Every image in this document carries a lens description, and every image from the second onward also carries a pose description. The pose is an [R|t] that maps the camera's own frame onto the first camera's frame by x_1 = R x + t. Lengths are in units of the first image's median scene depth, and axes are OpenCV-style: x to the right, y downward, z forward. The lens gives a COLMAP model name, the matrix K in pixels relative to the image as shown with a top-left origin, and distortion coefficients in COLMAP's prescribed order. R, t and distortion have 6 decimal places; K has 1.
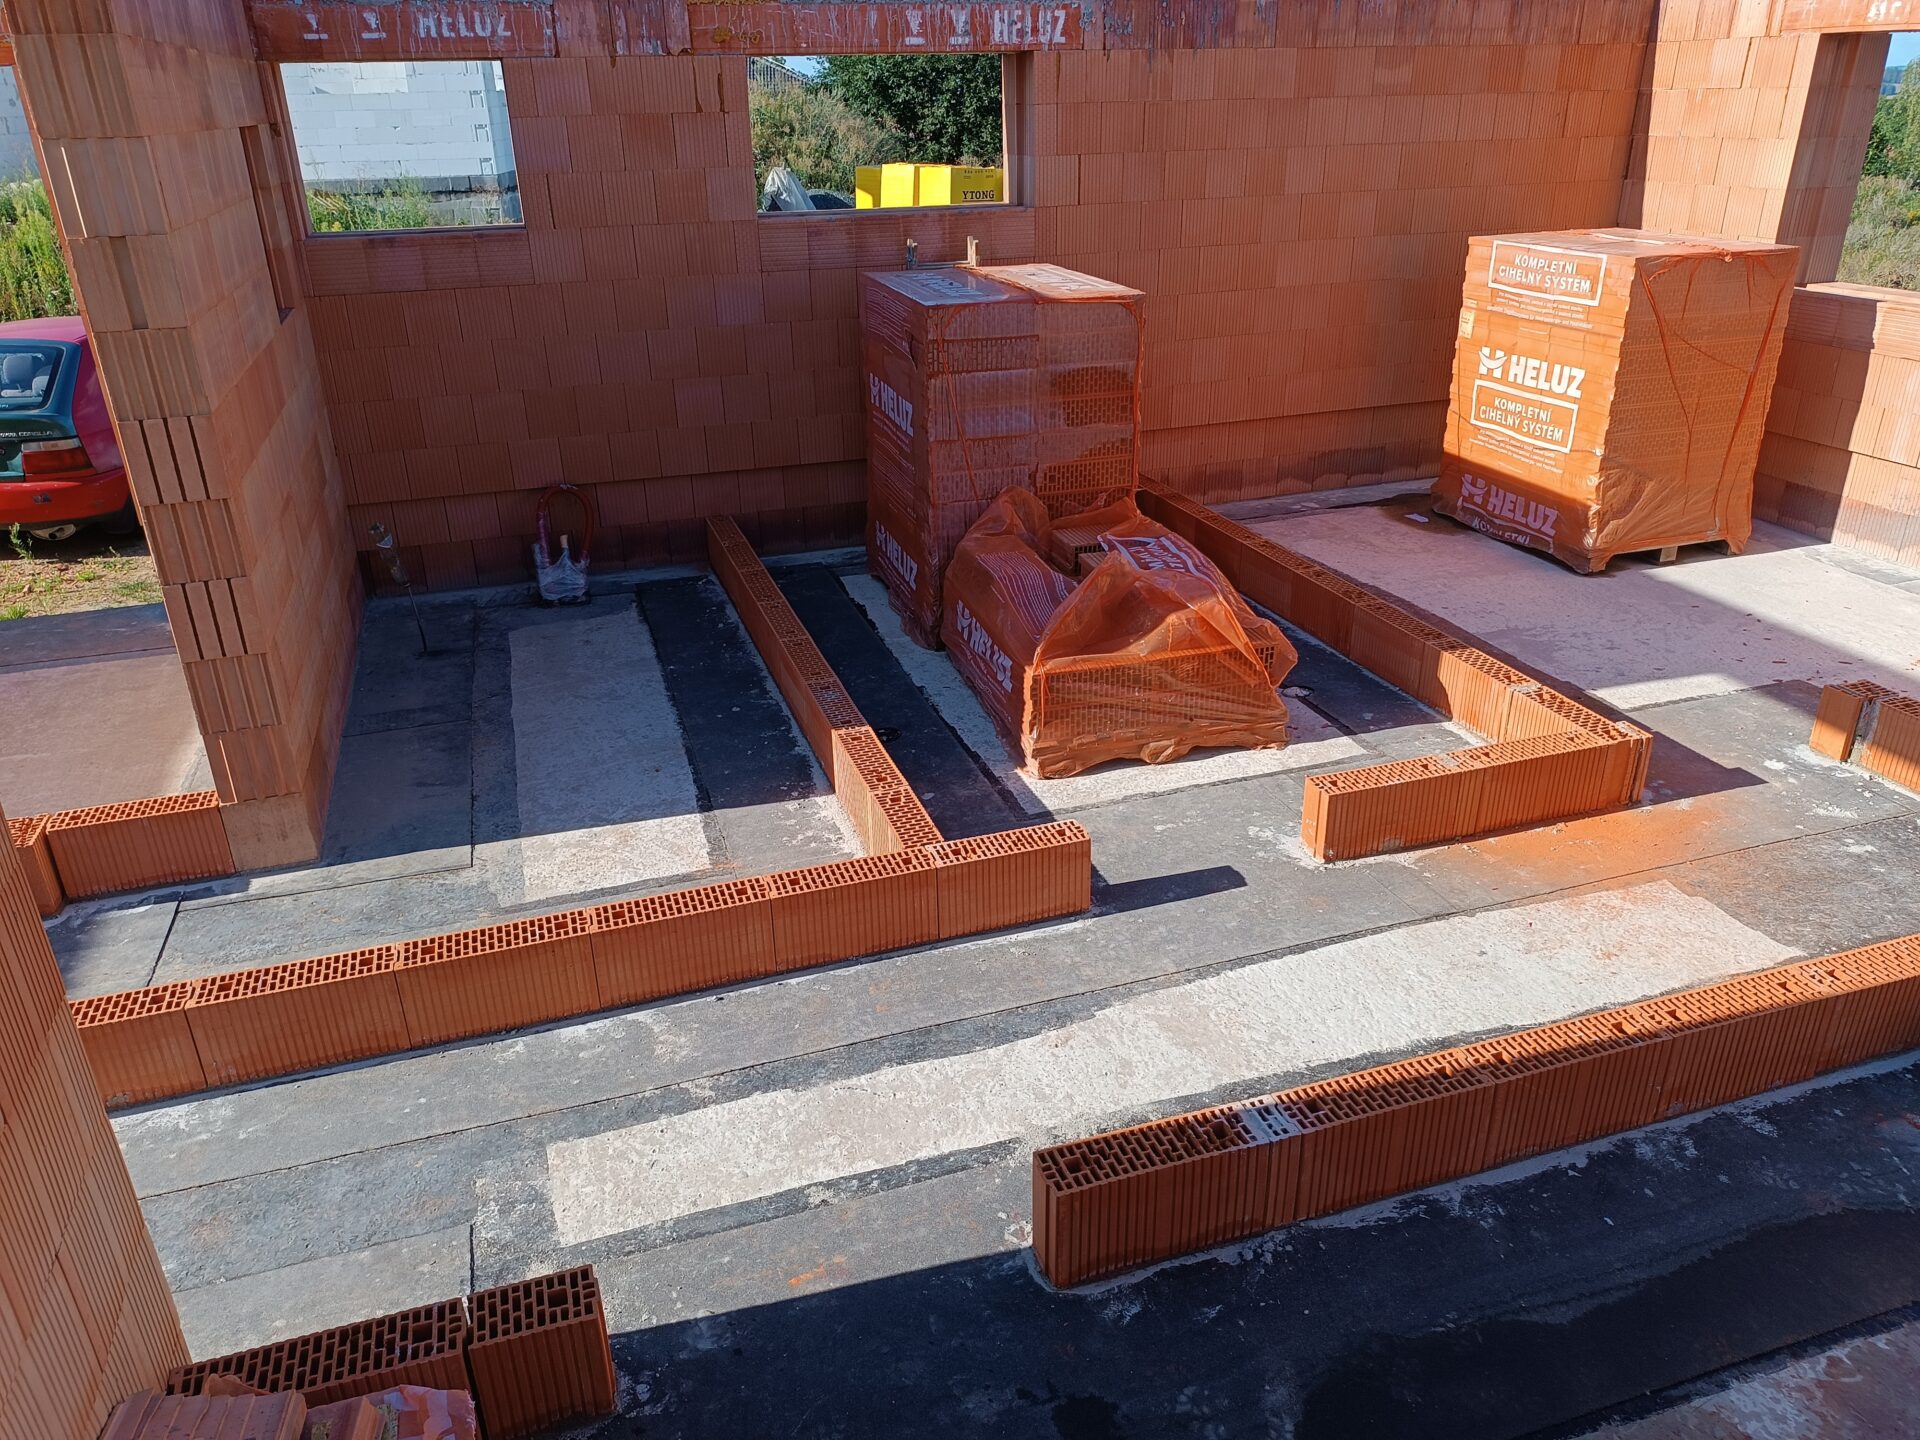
lens RADIAL K [[1359.6, 0, 963.0], [0, 1359.6, 724.4], [0, 0, 1]] dist [0.082292, -0.138621]
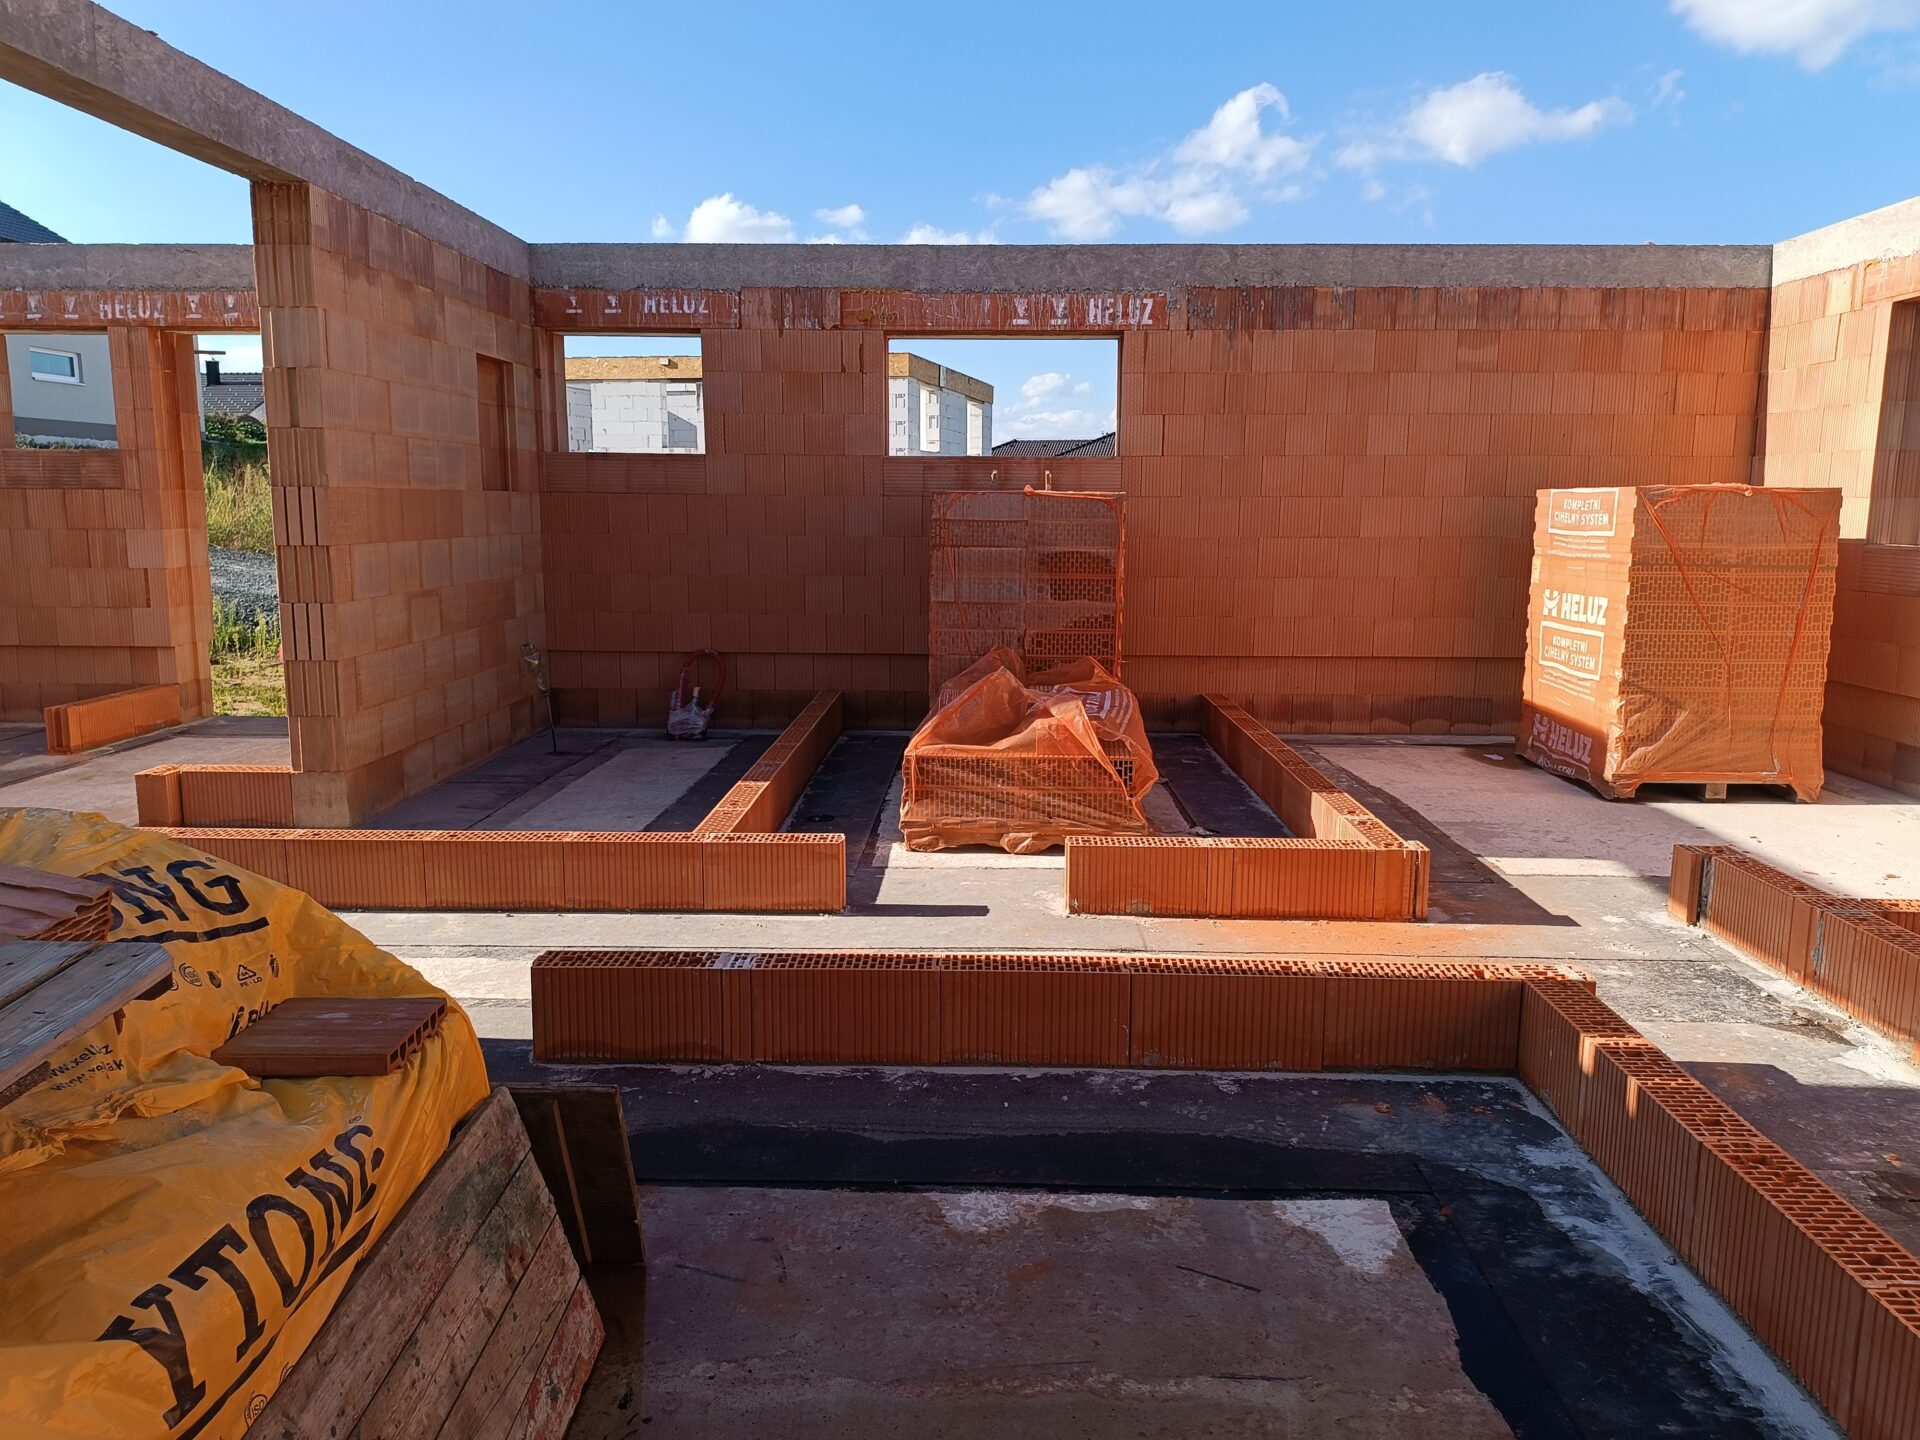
lens RADIAL K [[1354.7, 0, 961.0], [0, 1354.7, 731.6], [0, 0, 1]] dist [0.118687, -0.235426]
pose [[0.942037, 0.080206, -0.325780, 0.335044], [-0.161565, 0.959452, -0.230973, 0.145183], [0.294045, 0.270220, 0.916798, -0.041363]]
